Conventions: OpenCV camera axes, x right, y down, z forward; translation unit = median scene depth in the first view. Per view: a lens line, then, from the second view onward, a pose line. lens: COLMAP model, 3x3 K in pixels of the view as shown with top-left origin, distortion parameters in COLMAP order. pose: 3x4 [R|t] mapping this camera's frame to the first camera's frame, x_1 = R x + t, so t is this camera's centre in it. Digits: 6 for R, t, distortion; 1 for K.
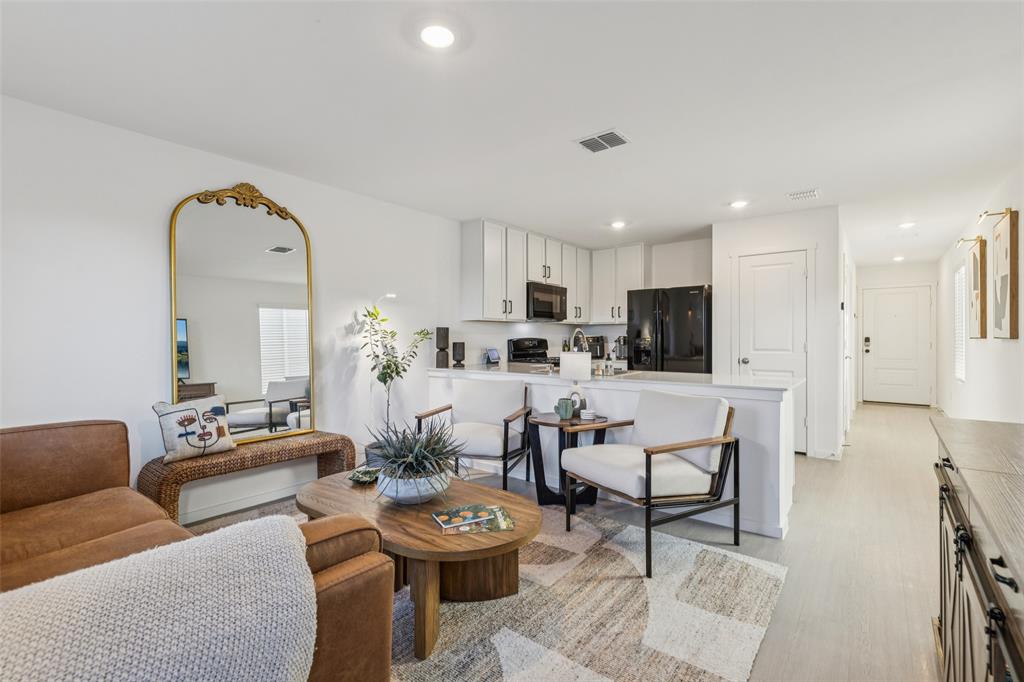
lens RADIAL K [[469.0, 0, 512.0], [0, 469.0, 341.0], [0, 0, 1]] dist [0.001422, 0.000081]
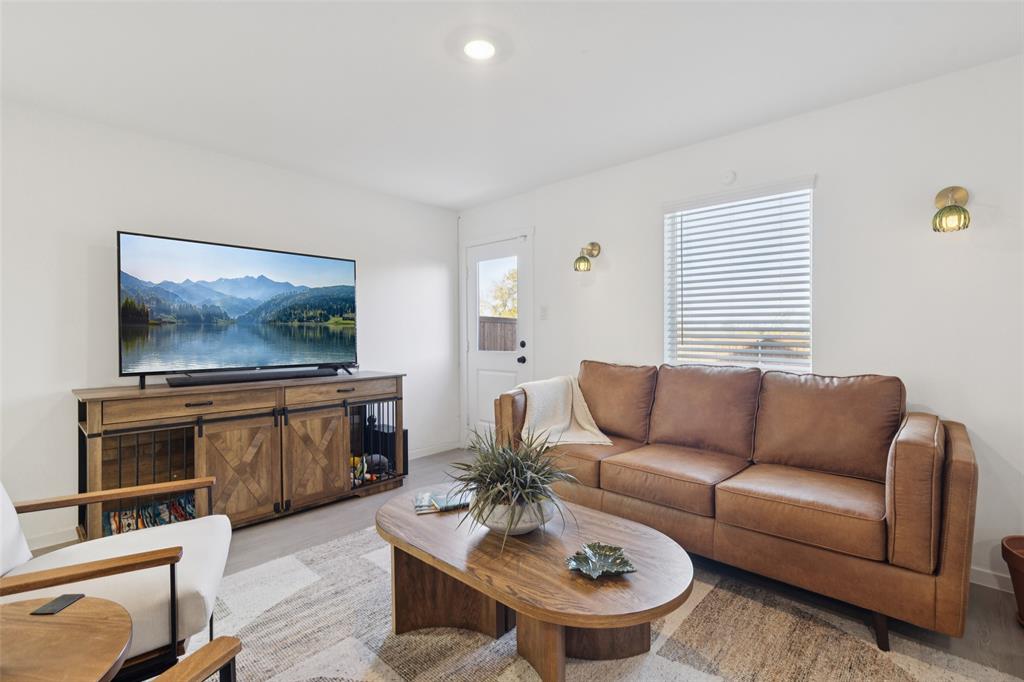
lens RADIAL K [[477.0, 0, 512.2], [0, 477.0, 327.4], [0, 0, 1]] dist [0.001460, 0.000102]
pose [[-0.996301, 0.010755, 0.085260, -0.215746], [0.010815, 0.999941, 0.000241, -0.013115], [-0.085252, 0.001162, -0.996359, 1.384688]]
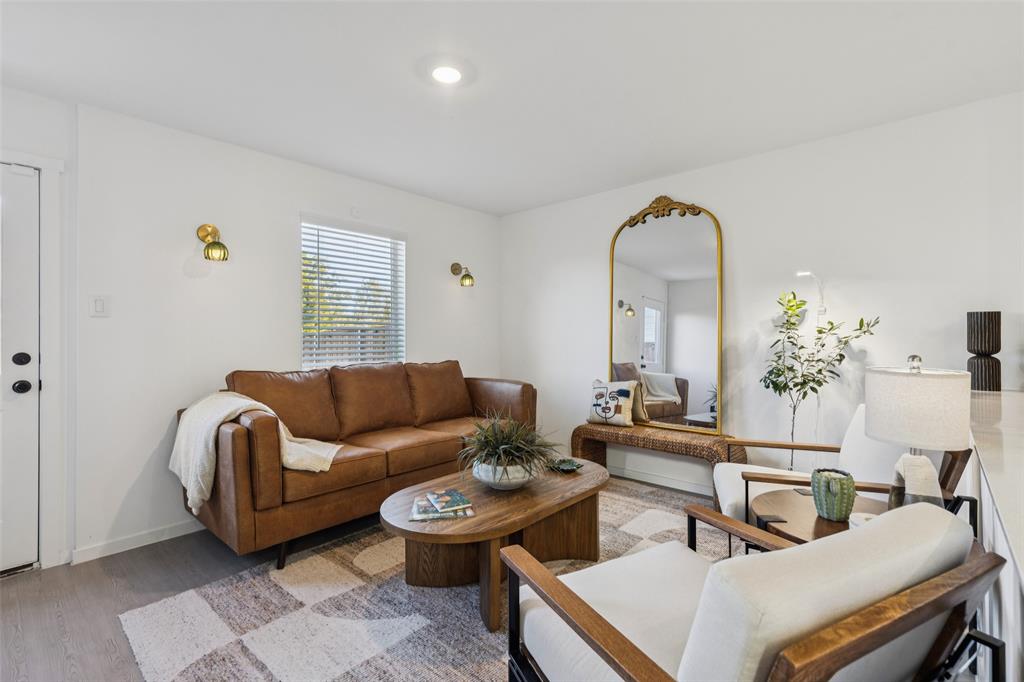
lens RADIAL K [[455.0, 0, 512.0], [0, 455.0, 341.0], [0, 0, 1]] dist [-0.002600, -0.000171]
pose [[-0.076164, 0.011387, -0.997030, 0.617185], [-0.001966, 0.999931, 0.011570, -0.002377], [0.997093, 0.002842, -0.076136, 0.821303]]
